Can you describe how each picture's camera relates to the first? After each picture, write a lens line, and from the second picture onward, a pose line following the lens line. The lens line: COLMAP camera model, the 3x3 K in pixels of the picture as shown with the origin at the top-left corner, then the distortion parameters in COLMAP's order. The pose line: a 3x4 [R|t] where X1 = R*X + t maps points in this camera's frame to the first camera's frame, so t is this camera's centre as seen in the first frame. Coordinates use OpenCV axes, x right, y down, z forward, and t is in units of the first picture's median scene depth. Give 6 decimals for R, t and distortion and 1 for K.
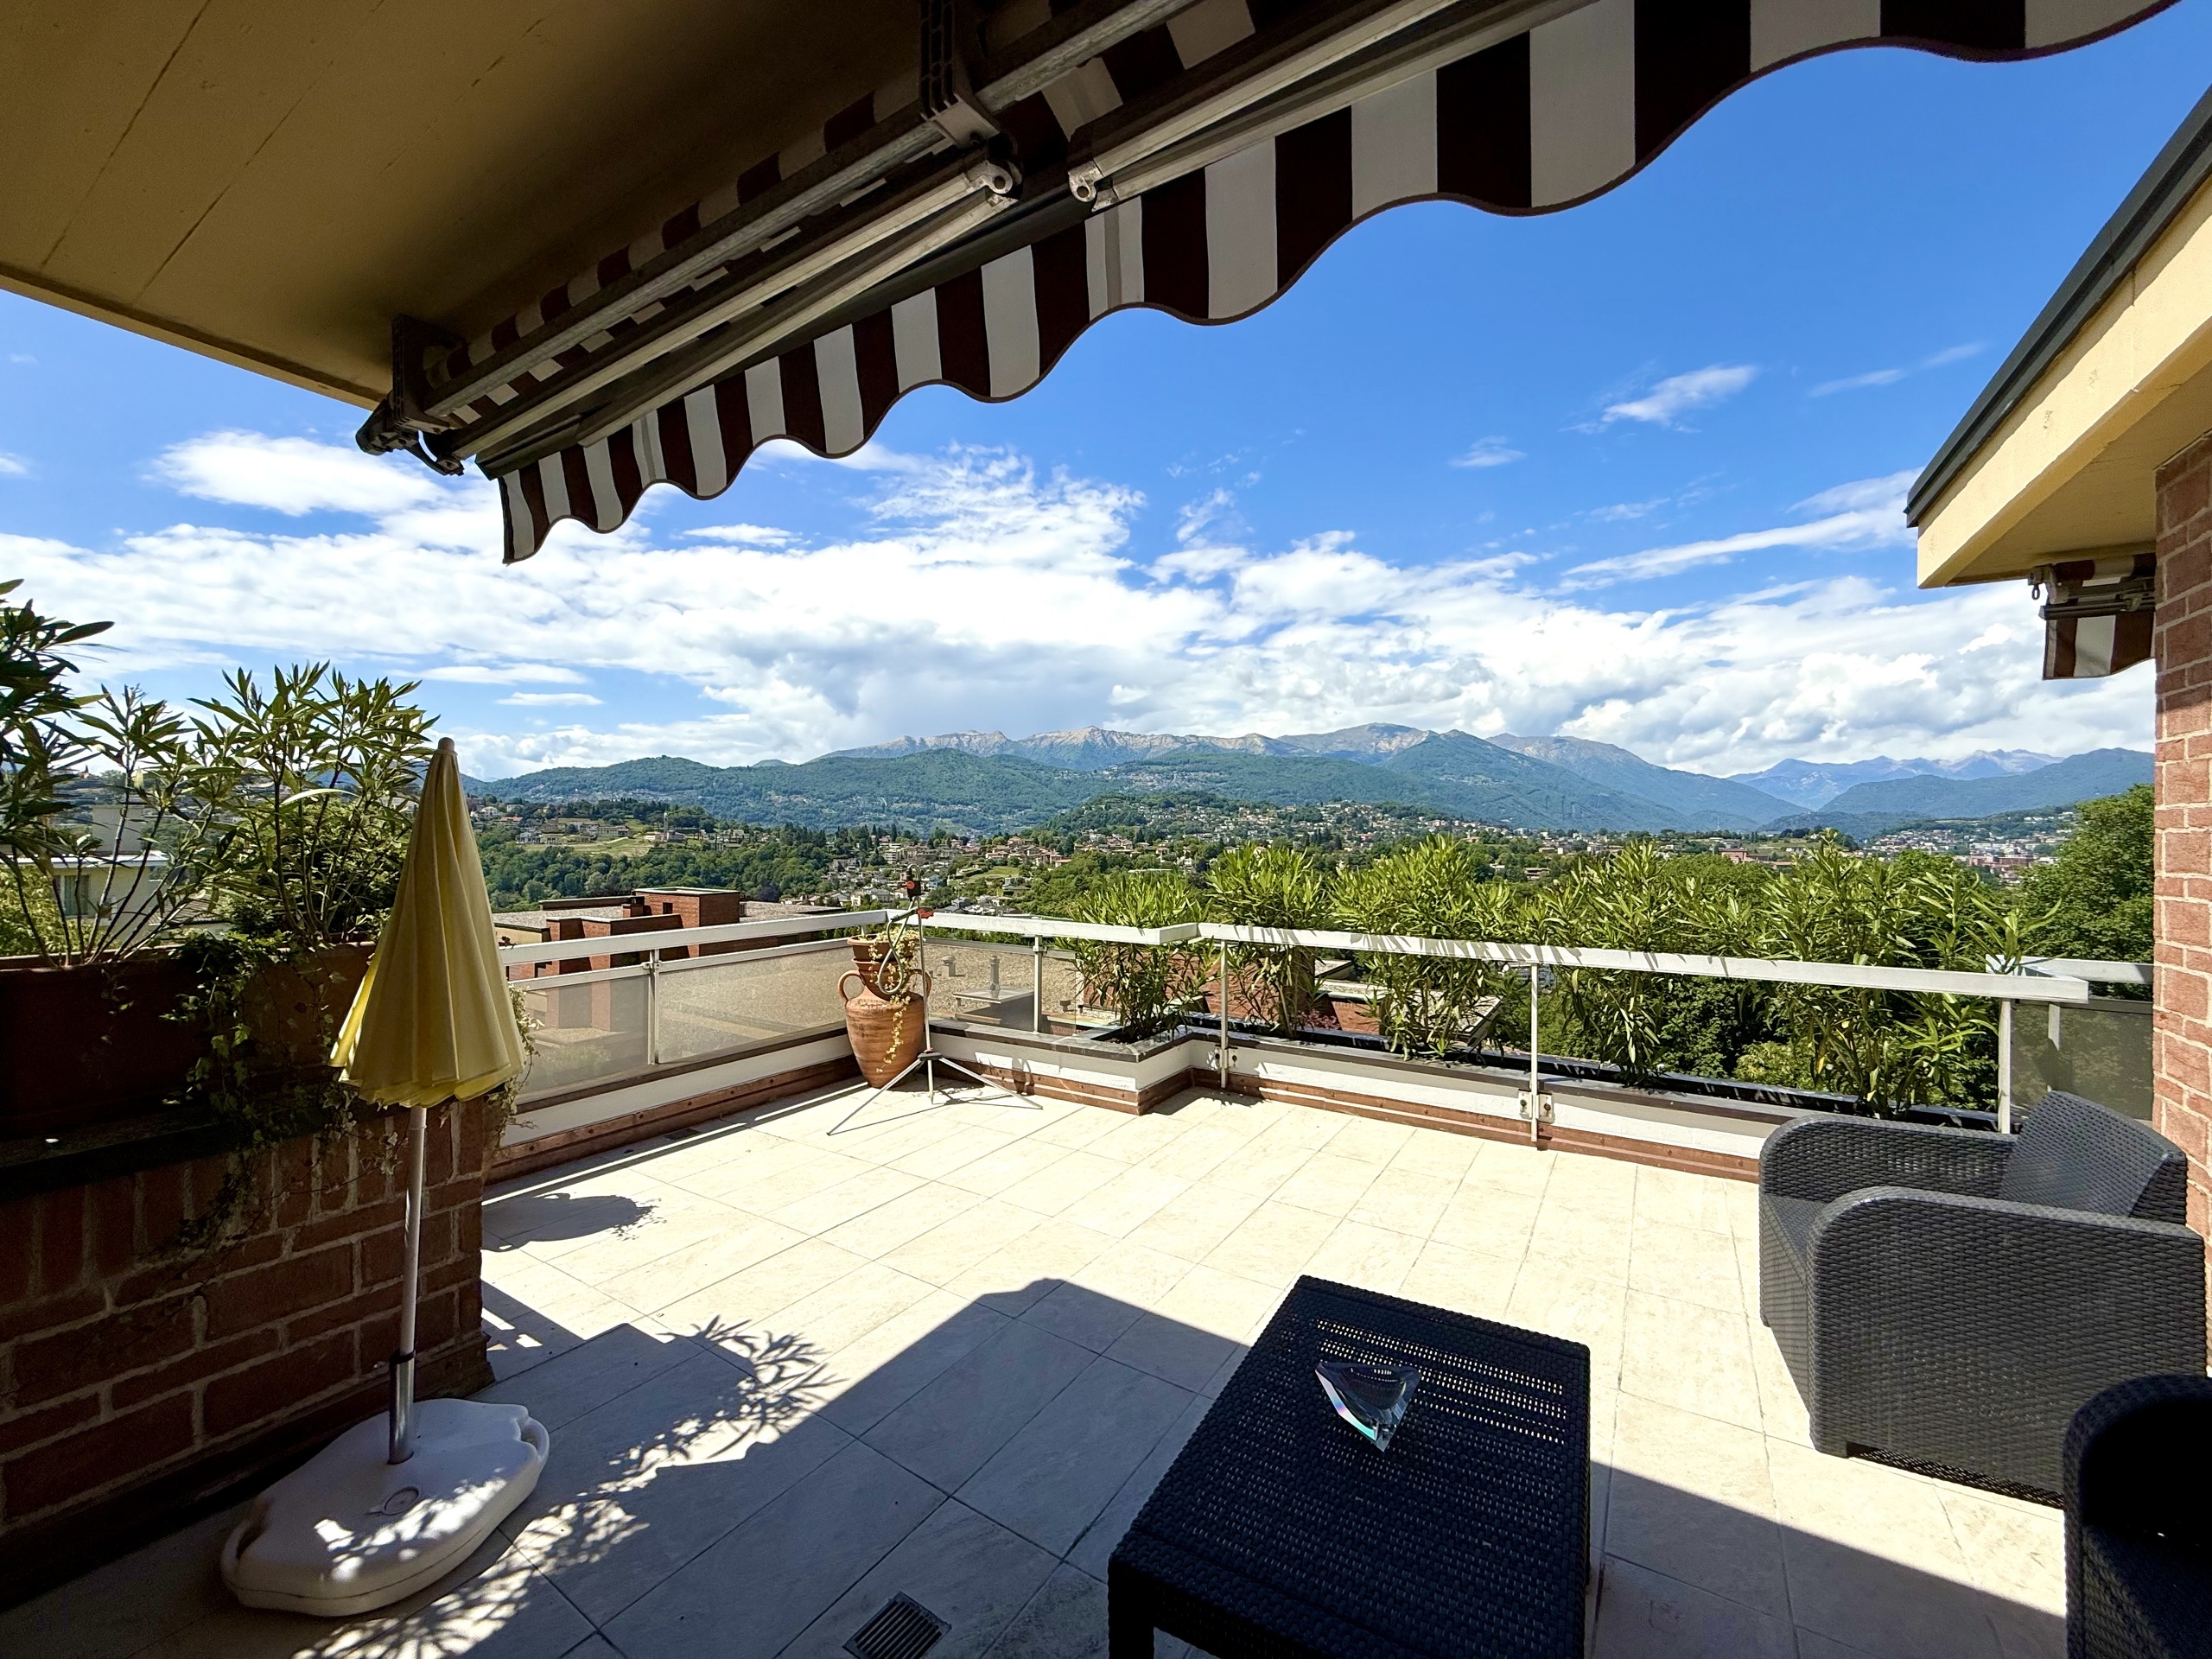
lens RADIAL K [[875.2, 0, 1115.0], [0, 875.2, 828.9], [0, 0, 1]] dist [-0.001640, 0.000219]
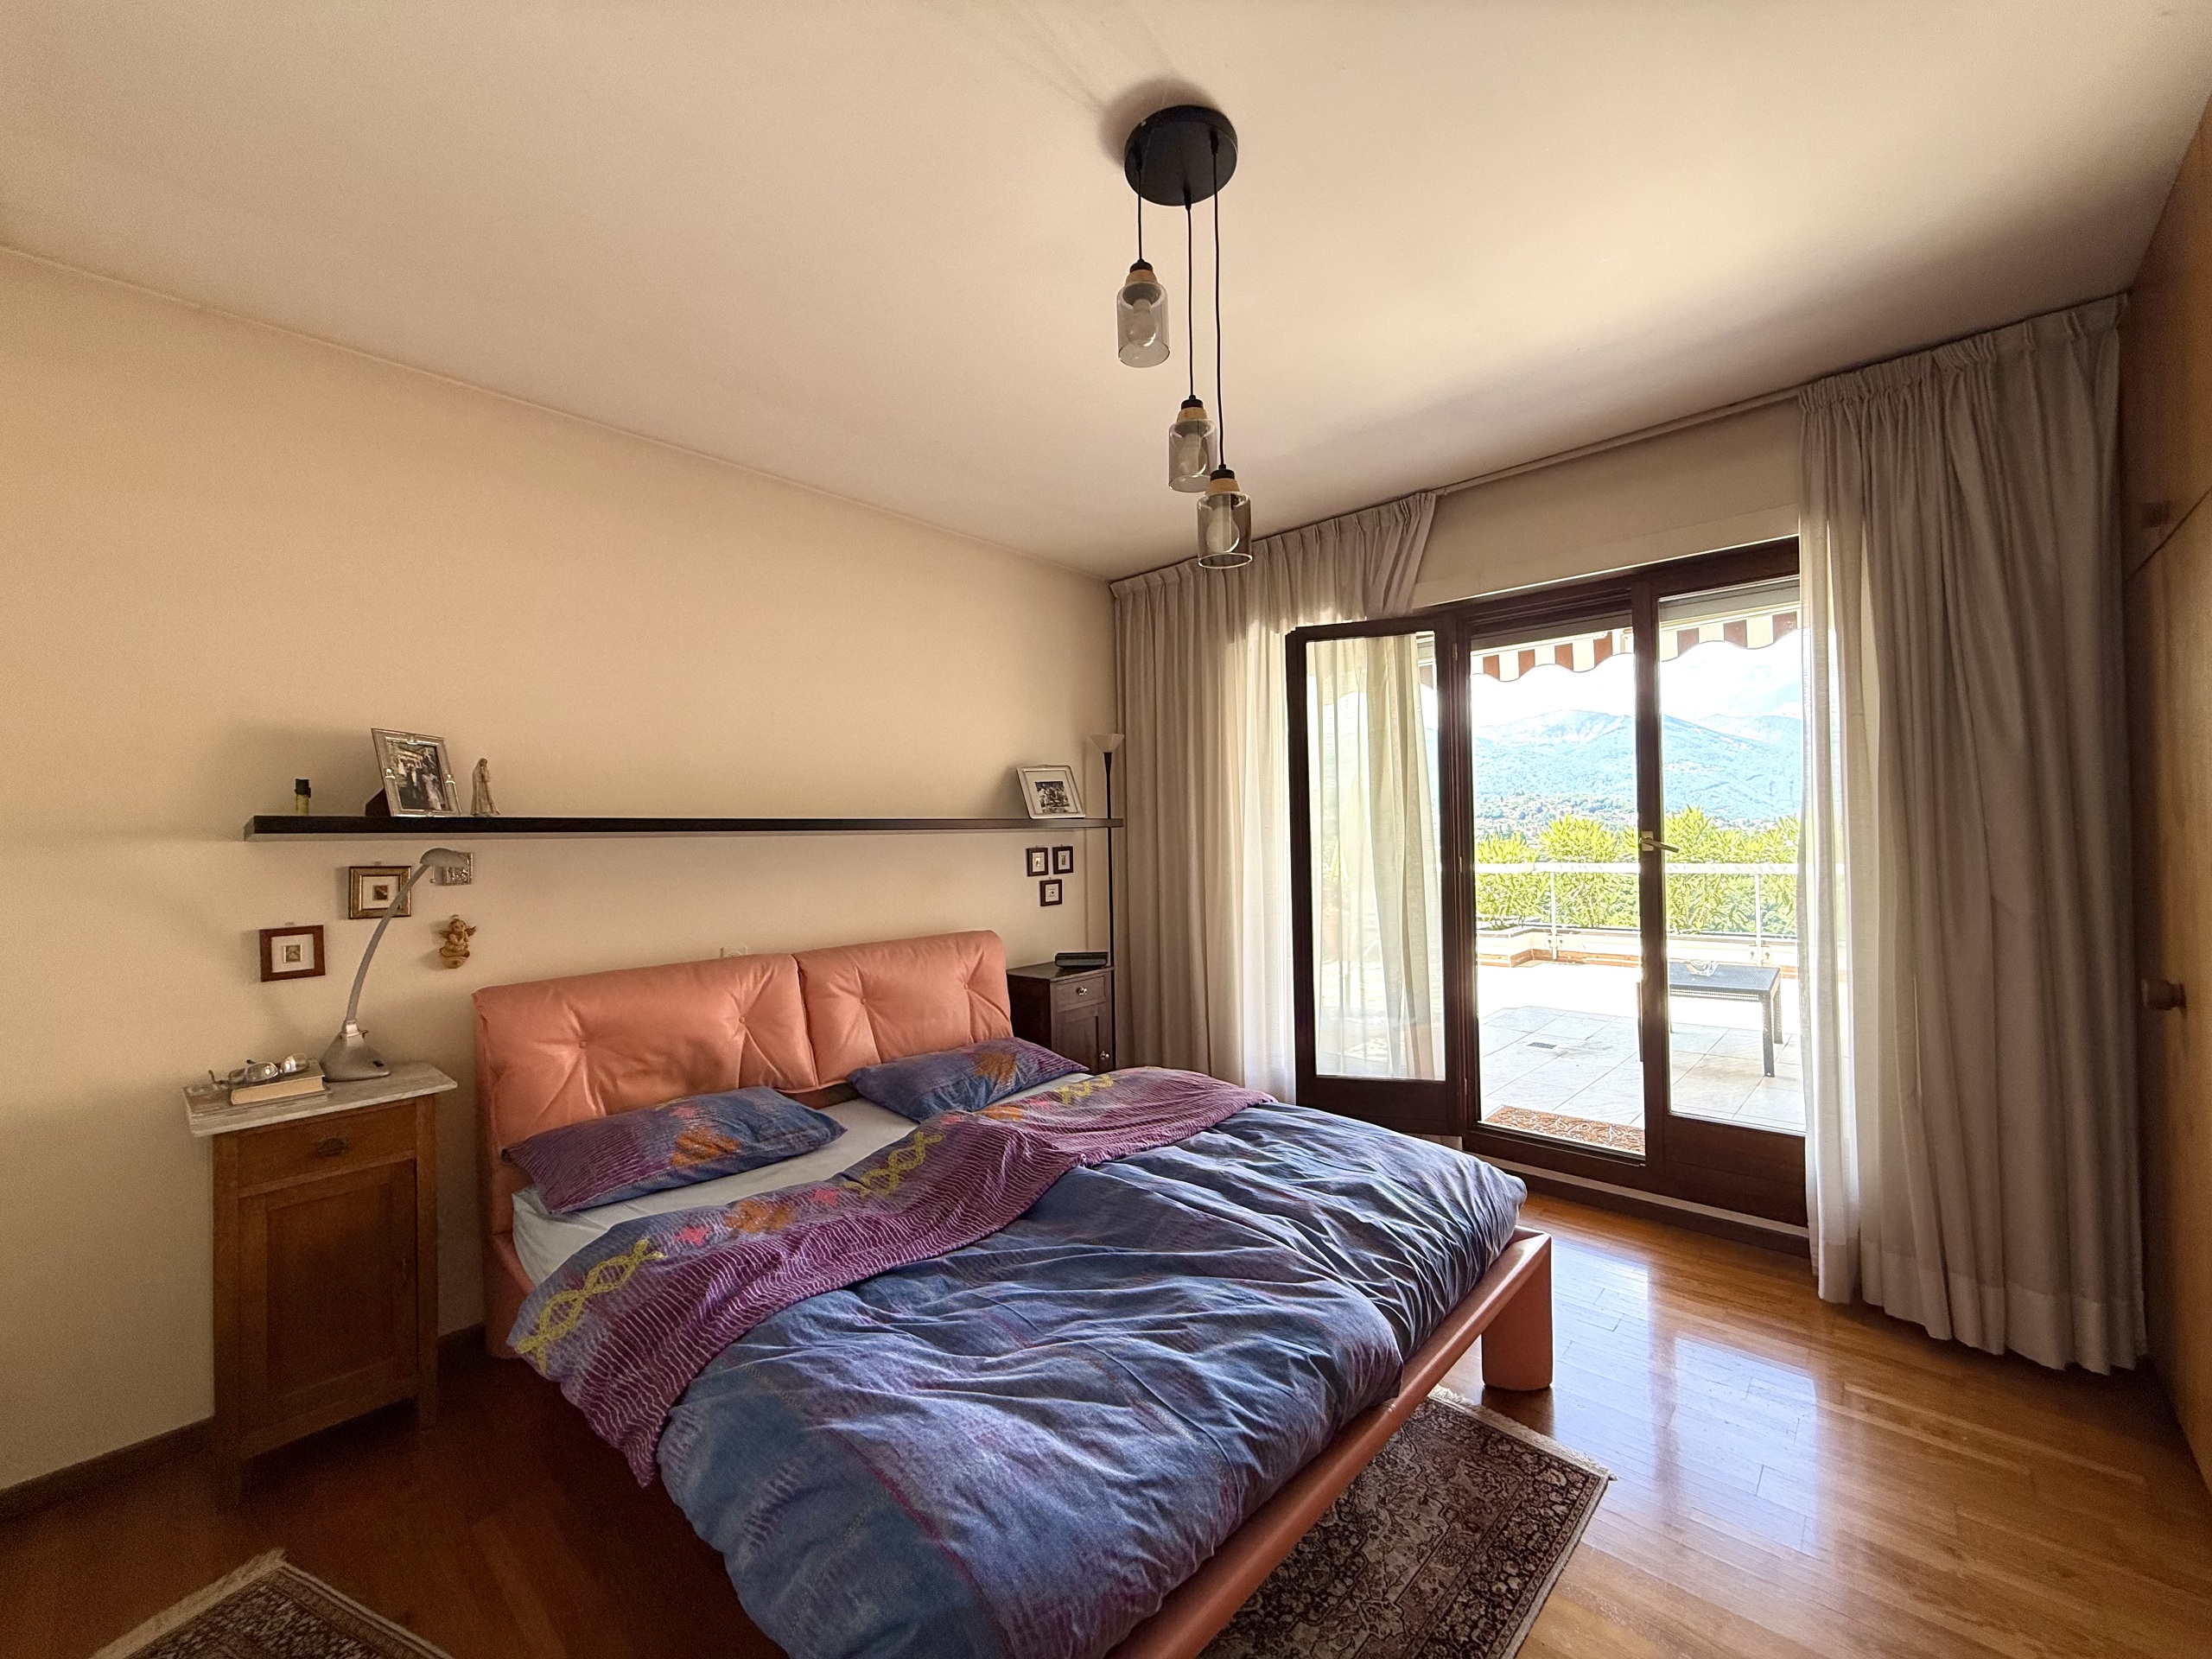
lens RADIAL K [[875.2, 0, 1113.8], [0, 875.2, 833.0], [0, 0, 1]] dist [-0.001640, 0.000219]
pose [[0.982298, -0.026574, -0.185431, -0.415836], [0.026372, 0.999646, -0.003558, 0.037988], [0.185460, -0.001395, 0.982651, -0.869137]]
